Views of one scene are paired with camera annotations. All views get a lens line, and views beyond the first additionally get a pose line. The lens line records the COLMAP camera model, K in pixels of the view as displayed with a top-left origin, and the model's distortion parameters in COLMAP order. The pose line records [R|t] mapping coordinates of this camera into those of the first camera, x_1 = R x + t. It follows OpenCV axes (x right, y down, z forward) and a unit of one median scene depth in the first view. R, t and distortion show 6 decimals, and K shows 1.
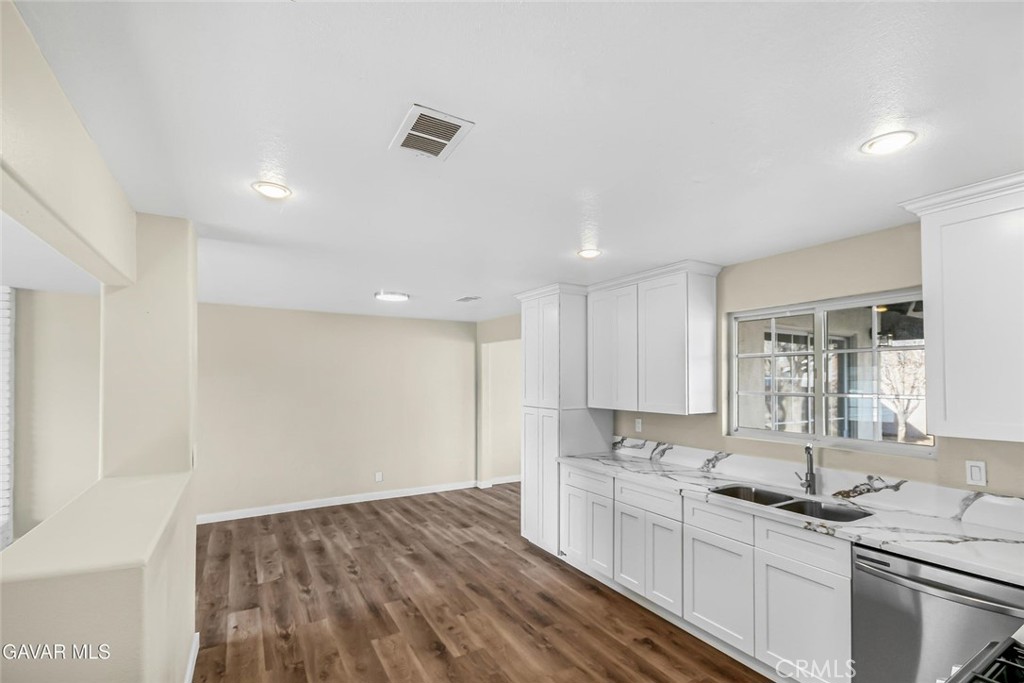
lens RADIAL K [[453.5, 0, 537.3], [0, 453.5, 374.5], [0, 0, 1]] dist [-0.005429, -0.002181]
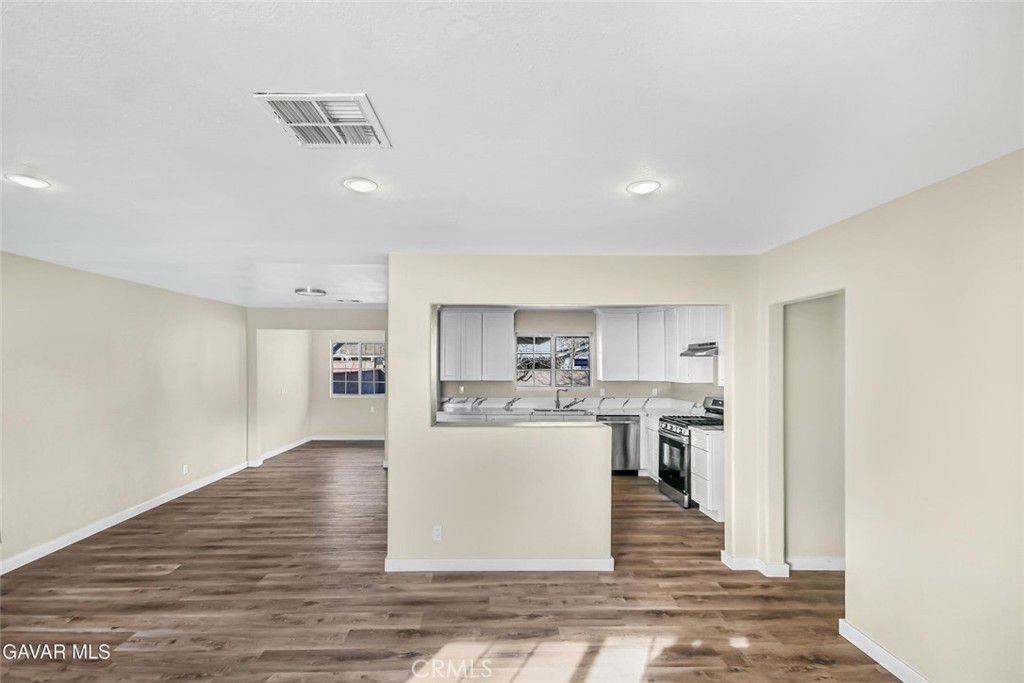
lens RADIAL K [[453.5, 0, 515.8], [0, 453.5, 359.8], [0, 0, 1]] dist [-0.005429, -0.002181]
pose [[0.498663, 0.002922, 0.866791, -1.066747], [-0.014102, 0.999889, 0.004742, -0.011587], [-0.866681, -0.014588, 0.498649, -0.040464]]
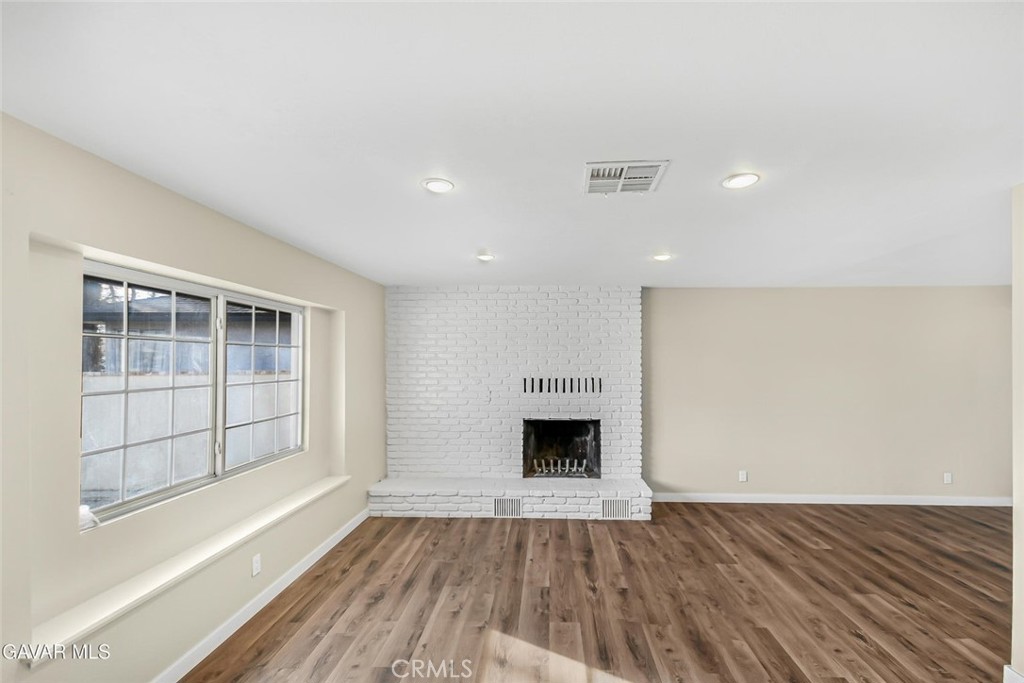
lens RADIAL K [[453.5, 0, 513.9], [0, 453.5, 351.0], [0, 0, 1]] dist [-0.005429, -0.002181]
pose [[0.800752, -0.013015, -0.598855, -0.644917], [0.010624, 0.999915, -0.007526, -0.012014], [0.598902, -0.000336, 0.800822, -0.178581]]
